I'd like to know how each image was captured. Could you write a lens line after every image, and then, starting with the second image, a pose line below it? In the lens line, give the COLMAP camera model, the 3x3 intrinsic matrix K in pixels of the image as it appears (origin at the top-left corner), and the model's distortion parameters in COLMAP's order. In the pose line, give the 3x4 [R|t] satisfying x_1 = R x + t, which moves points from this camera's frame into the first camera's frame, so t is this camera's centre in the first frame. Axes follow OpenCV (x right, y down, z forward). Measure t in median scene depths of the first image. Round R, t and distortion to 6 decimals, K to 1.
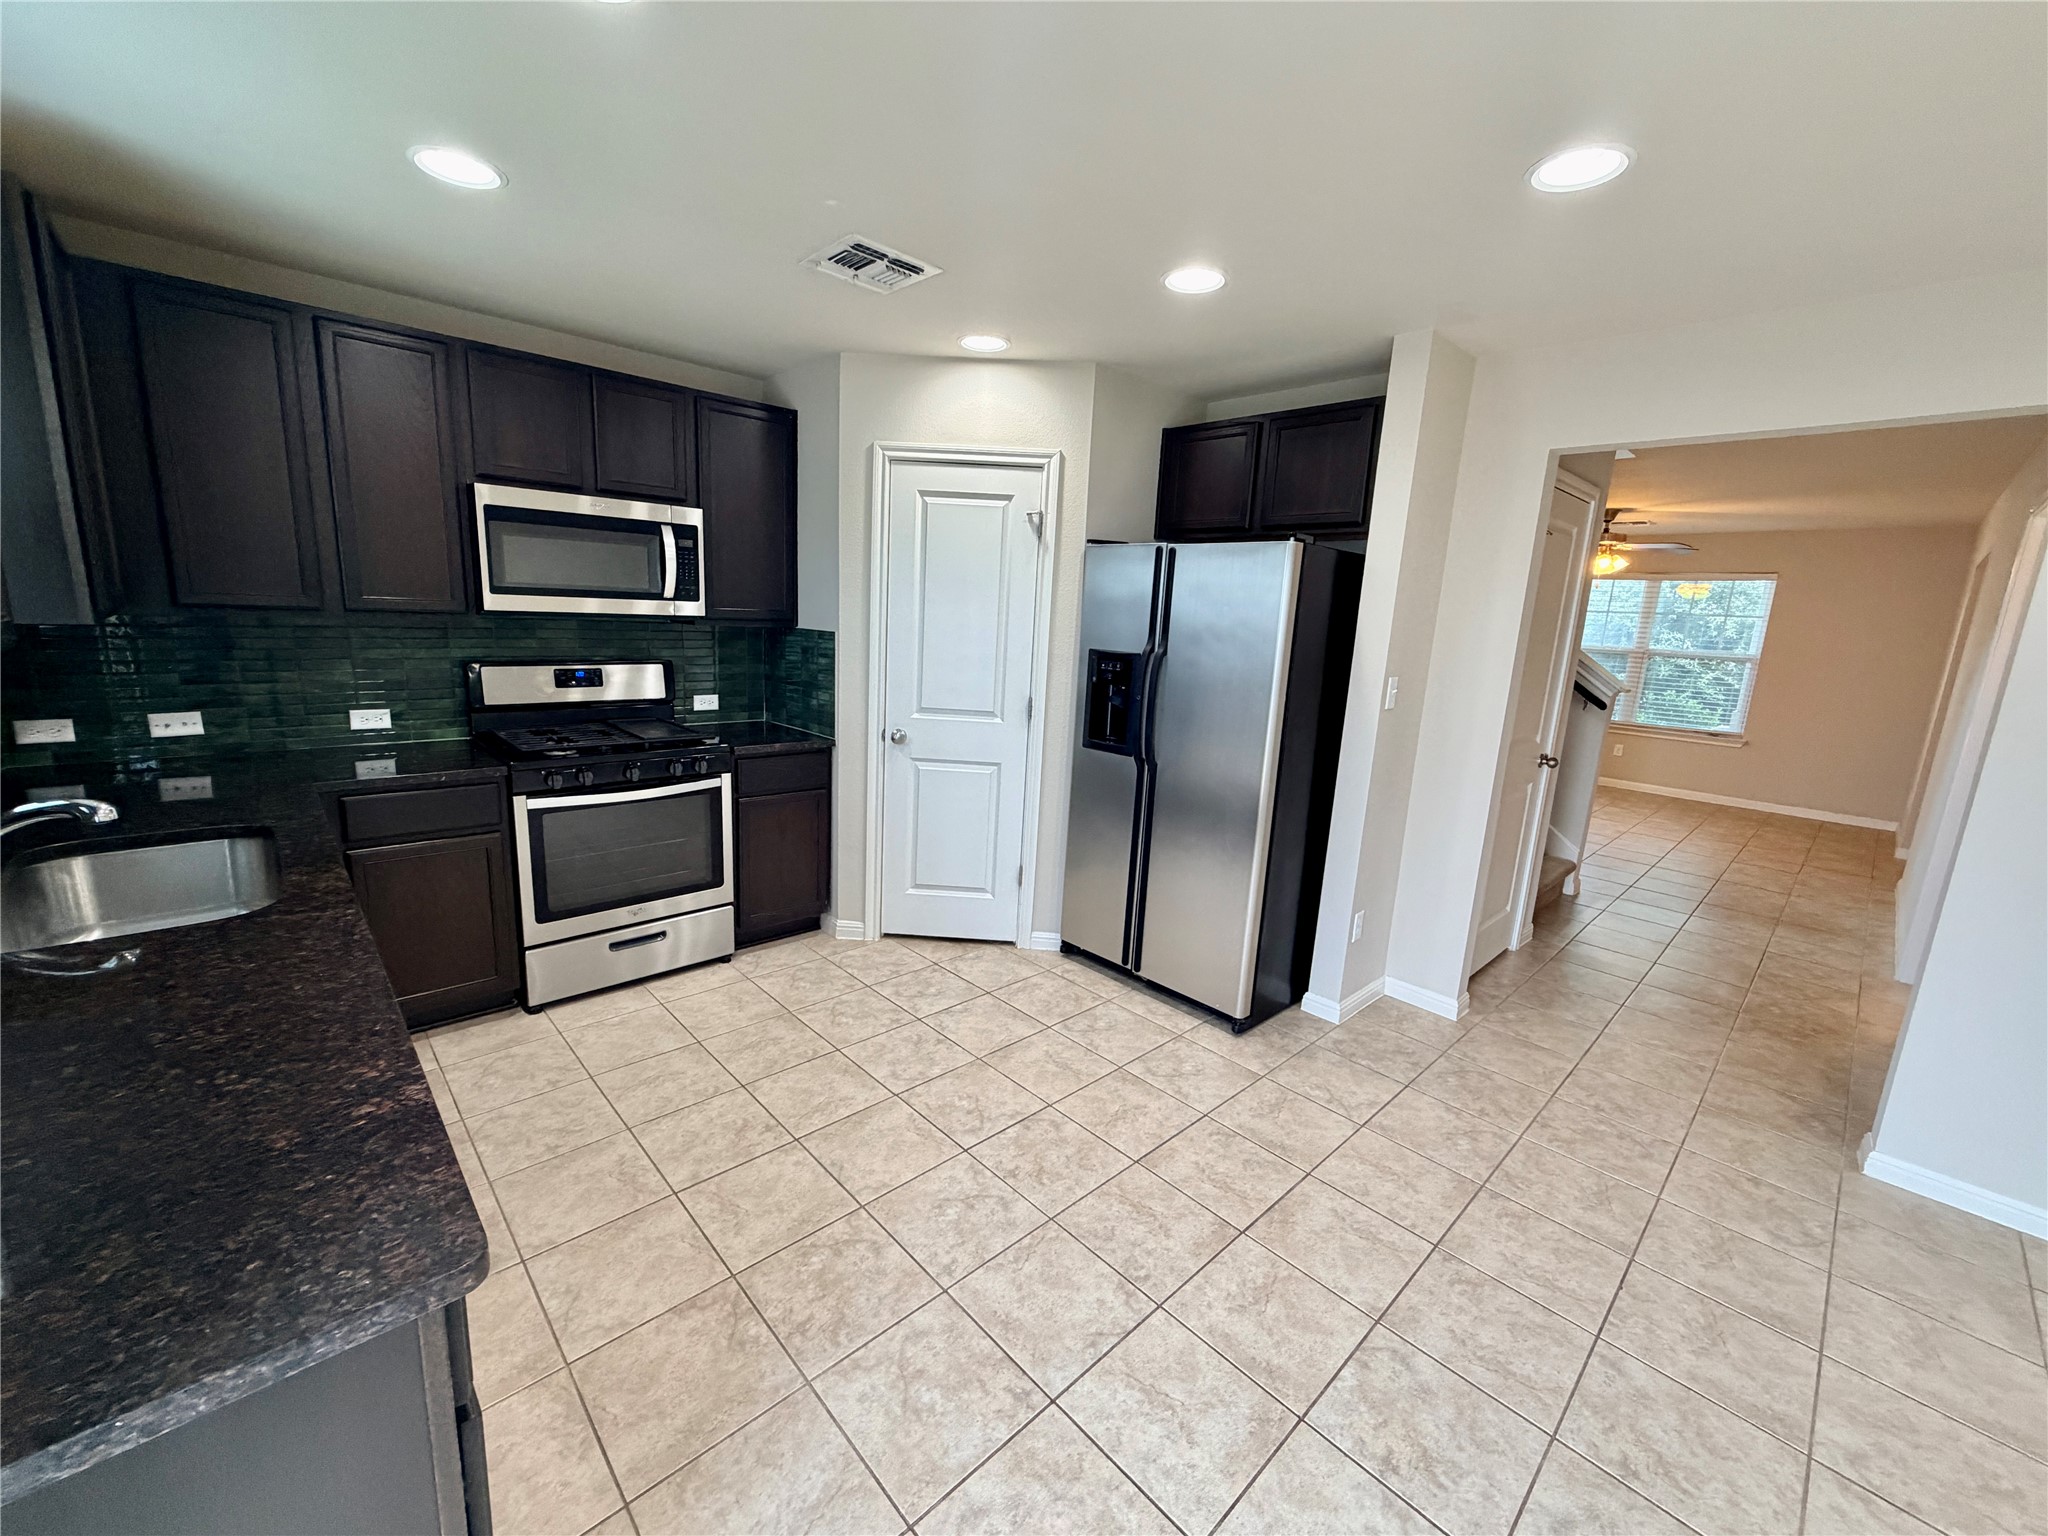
lens RADIAL K [[818.3, 0, 1018.1], [0, 818.3, 770.6], [0, 0, 1]] dist [-0.001074, -0.000322]
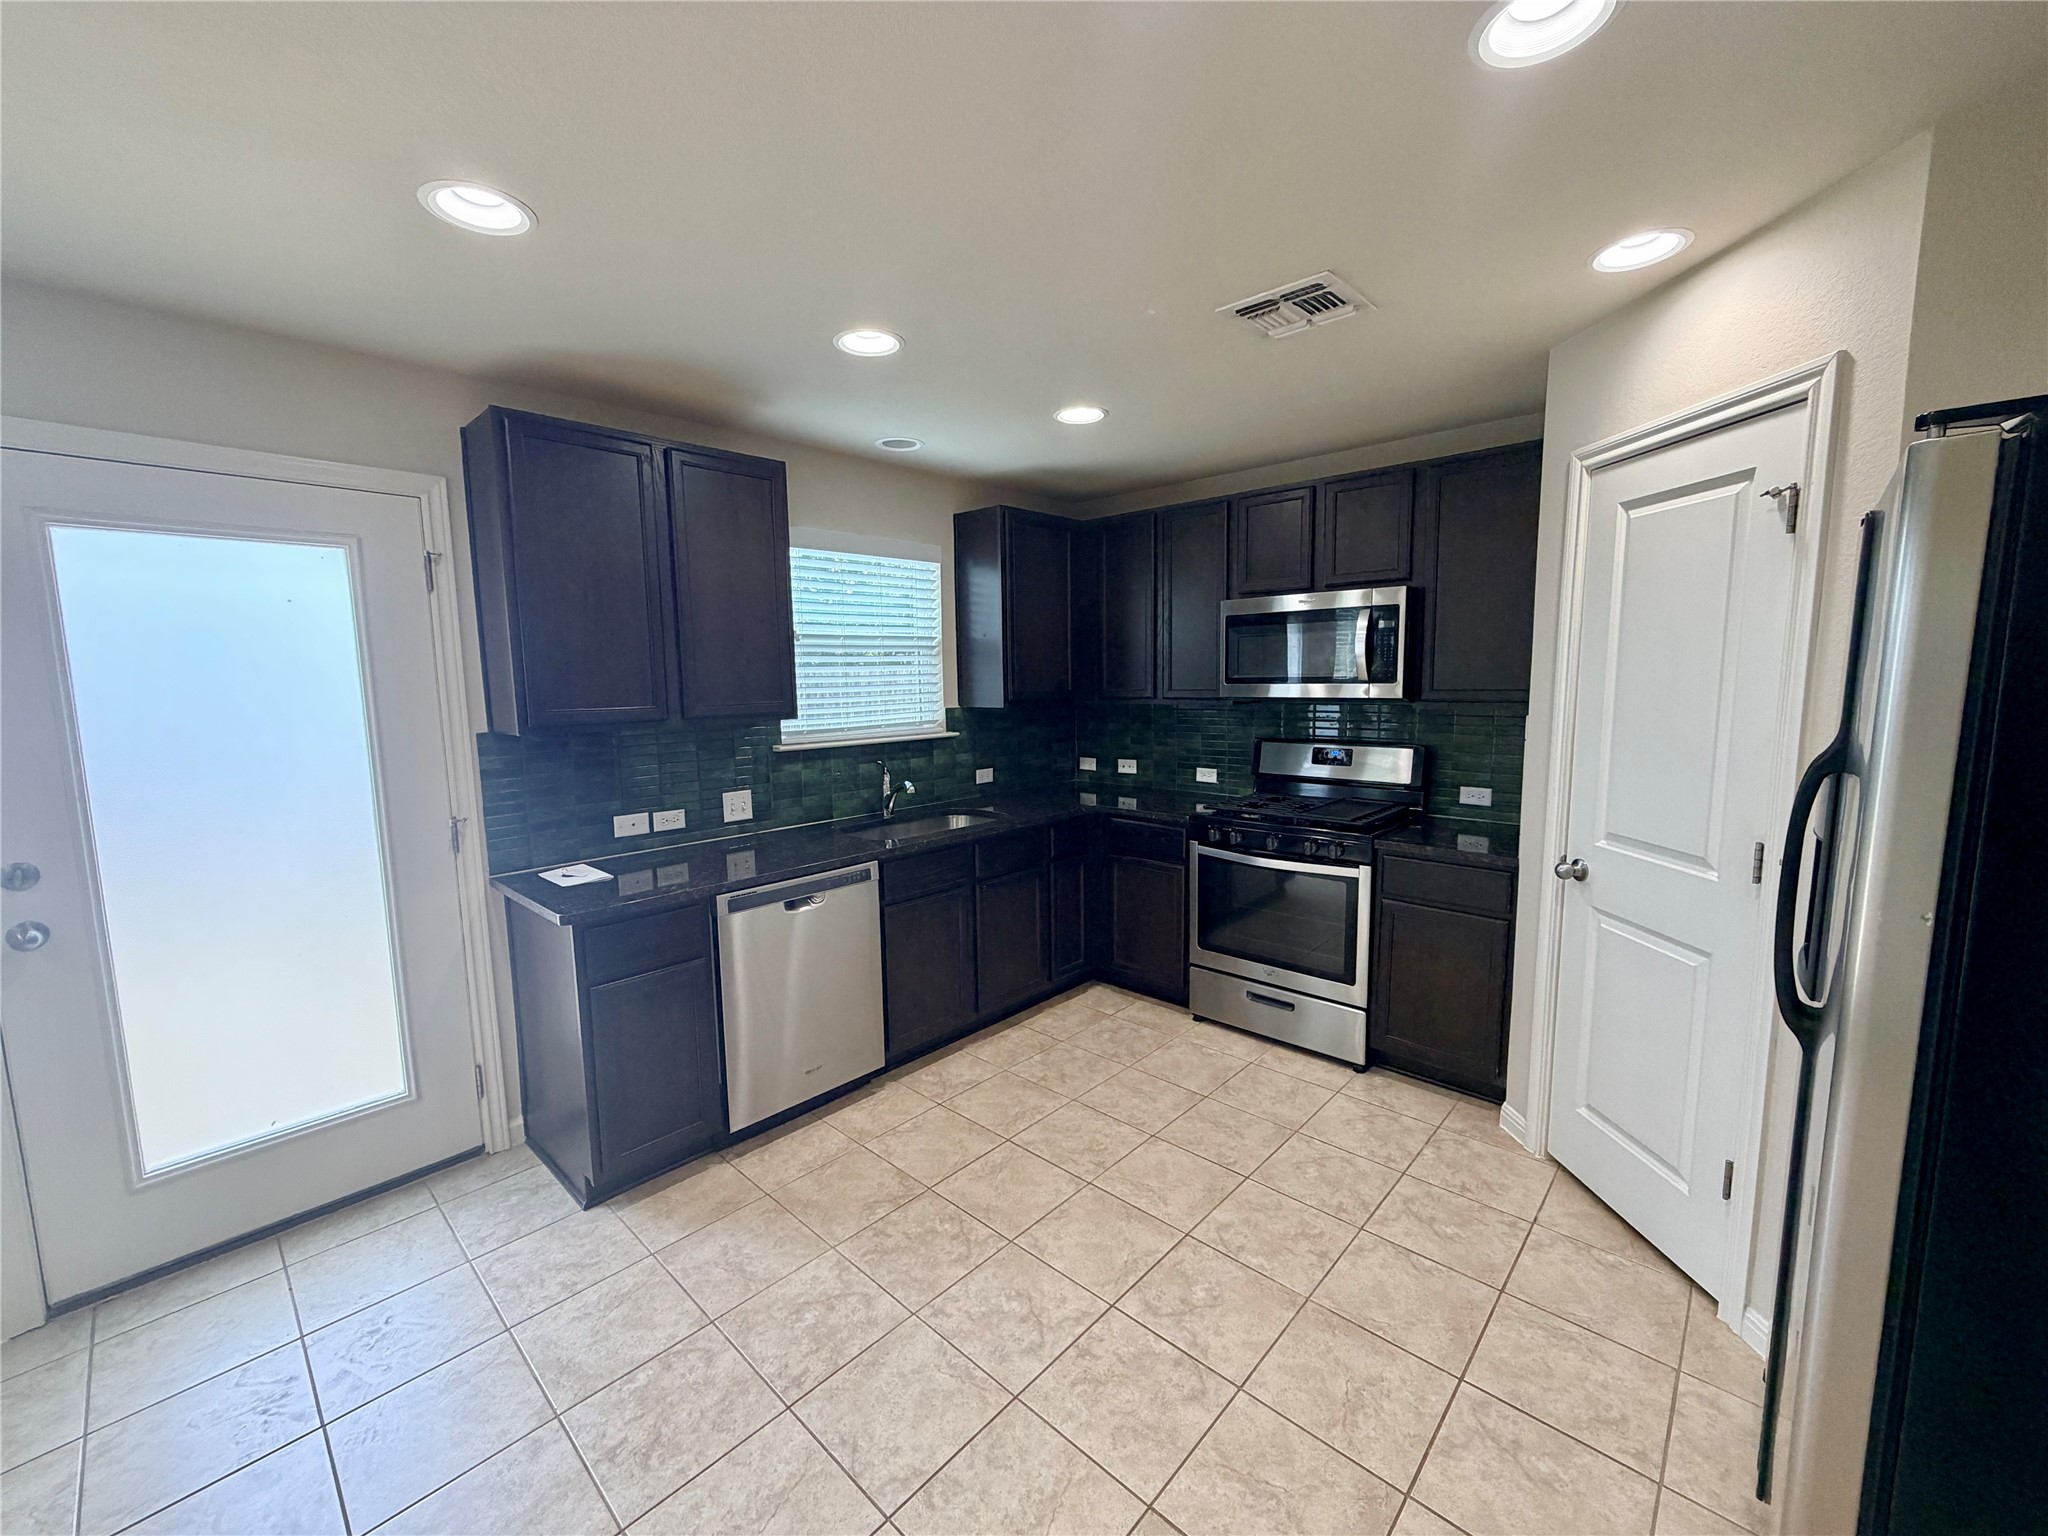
lens RADIAL K [[818.3, 0, 1019.1], [0, 818.3, 769.8], [0, 0, 1]] dist [-0.001074, -0.000322]
pose [[0.058012, 0.068459, -0.995966, 0.580380], [-0.177039, 0.982539, 0.057224, -0.094389], [0.982493, 0.173006, 0.069119, 0.578342]]
